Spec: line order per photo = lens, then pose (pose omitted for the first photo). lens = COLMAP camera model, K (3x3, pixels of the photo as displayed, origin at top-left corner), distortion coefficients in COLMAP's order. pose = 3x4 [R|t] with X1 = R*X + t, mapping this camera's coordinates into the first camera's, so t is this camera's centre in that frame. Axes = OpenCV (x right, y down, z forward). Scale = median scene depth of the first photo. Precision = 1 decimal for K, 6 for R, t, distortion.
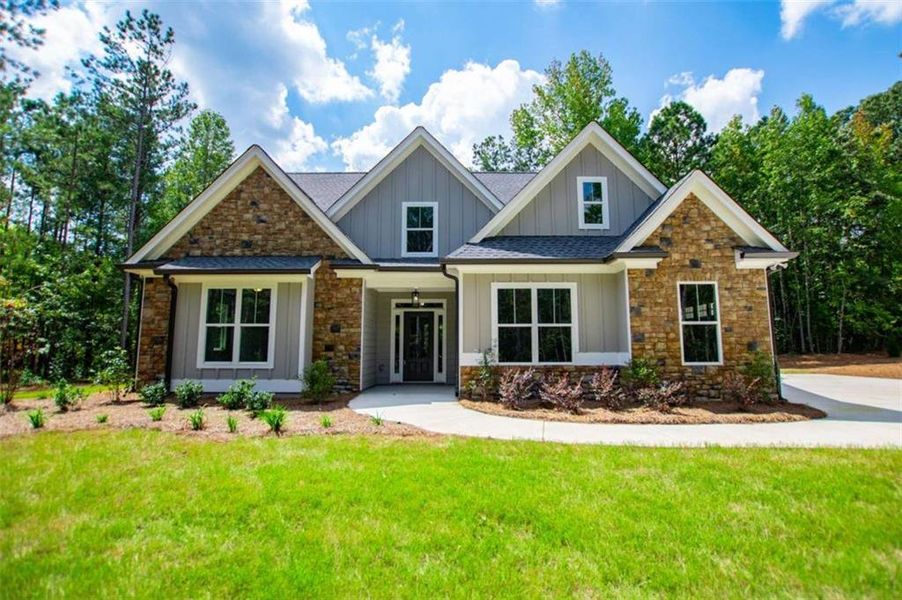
lens RADIAL K [[412.8, 0, 458.8], [0, 412.8, 302.6], [0, 0, 1]] dist [-0.034271, 0.008150]
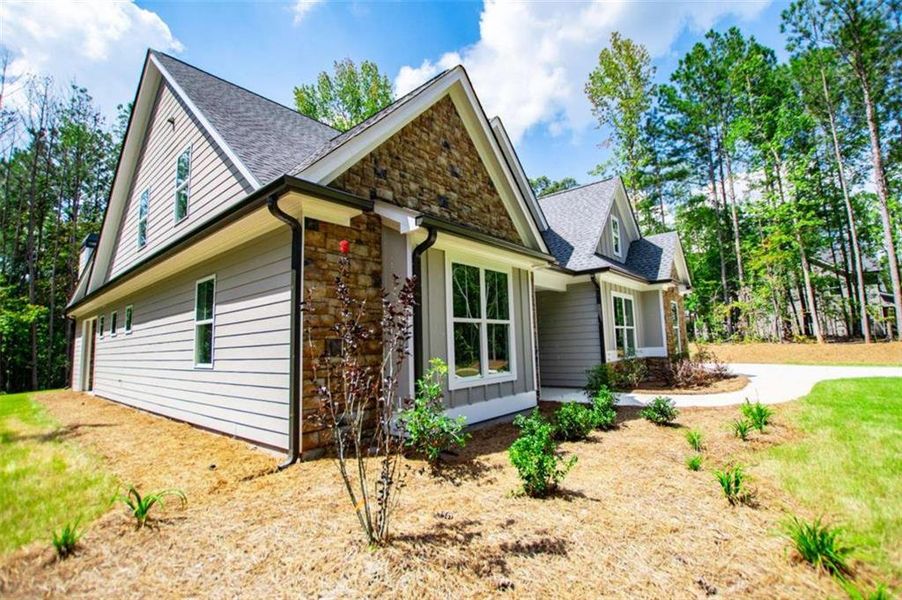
lens RADIAL K [[406.8, 0, 457.6], [0, 406.8, 301.0], [0, 0, 1]] dist [-0.031172, 0.004496]
pose [[0.642713, 0.064243, 0.763409, -1.082123], [-0.054375, 0.997790, -0.038188, 0.049239], [-0.764175, -0.016967, 0.644786, 0.588044]]
